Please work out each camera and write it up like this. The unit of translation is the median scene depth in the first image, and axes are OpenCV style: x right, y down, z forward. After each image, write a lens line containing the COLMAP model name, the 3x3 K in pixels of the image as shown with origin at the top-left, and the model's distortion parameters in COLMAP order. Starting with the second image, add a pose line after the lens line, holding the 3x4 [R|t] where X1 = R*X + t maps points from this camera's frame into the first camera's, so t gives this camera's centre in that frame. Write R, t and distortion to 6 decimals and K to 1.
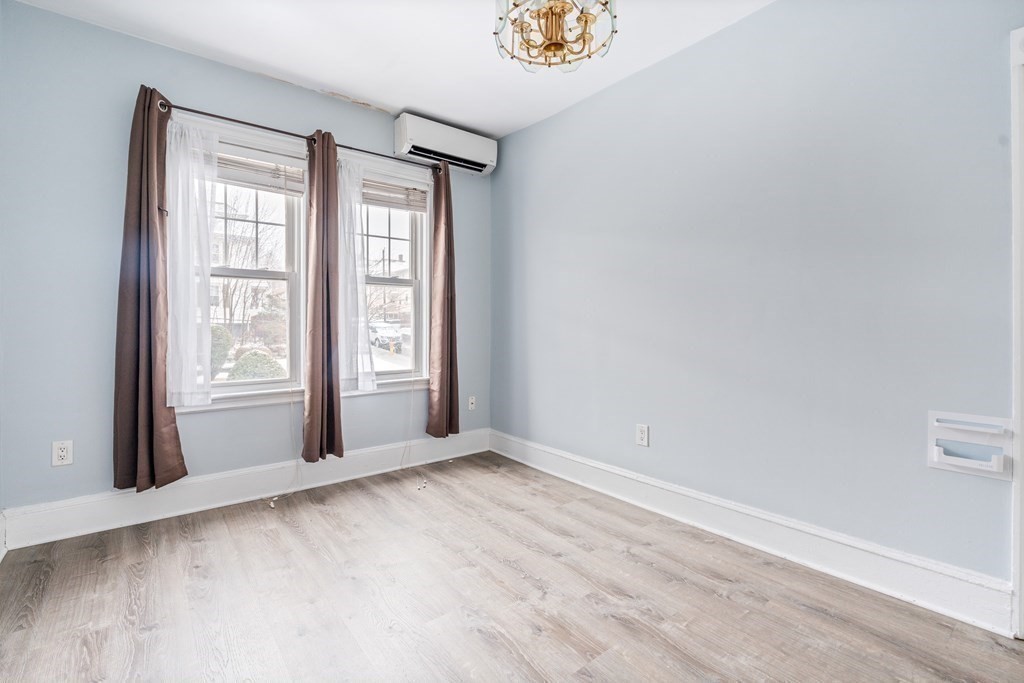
lens RADIAL K [[465.8, 0, 505.8], [0, 465.8, 335.3], [0, 0, 1]] dist [-0.013562, 0.005394]
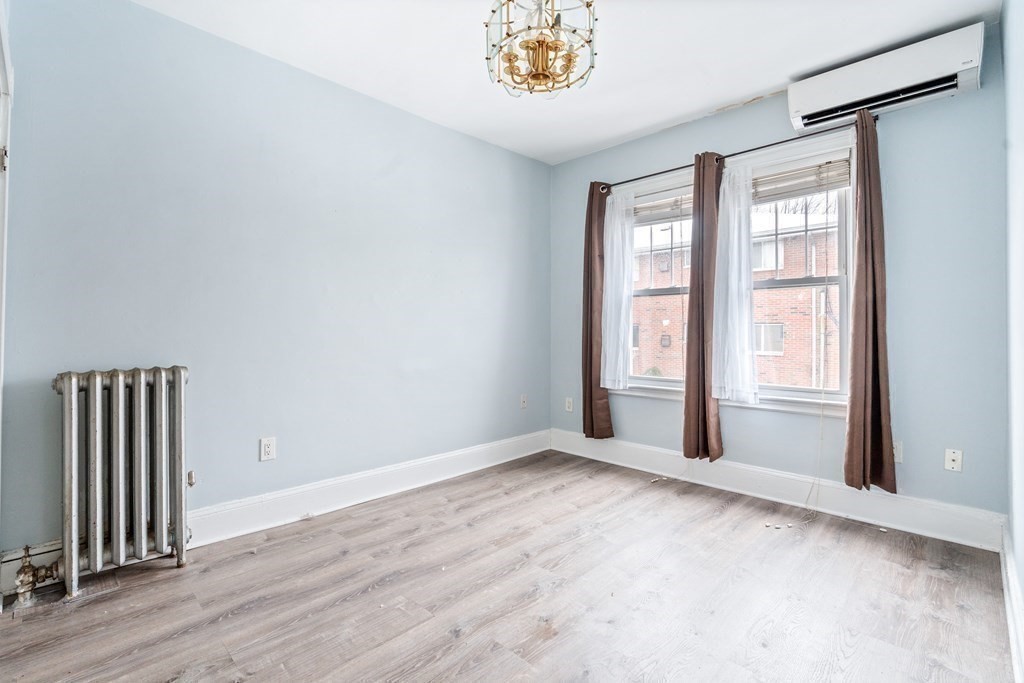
lens RADIAL K [[465.8, 0, 505.8], [0, 465.8, 335.3], [0, 0, 1]] dist [-0.013562, 0.005394]
pose [[0.109406, 0.007938, -0.993965, 0.600402], [-0.026195, 0.999644, 0.005100, -0.010865], [0.993652, 0.025479, 0.109575, 0.421101]]
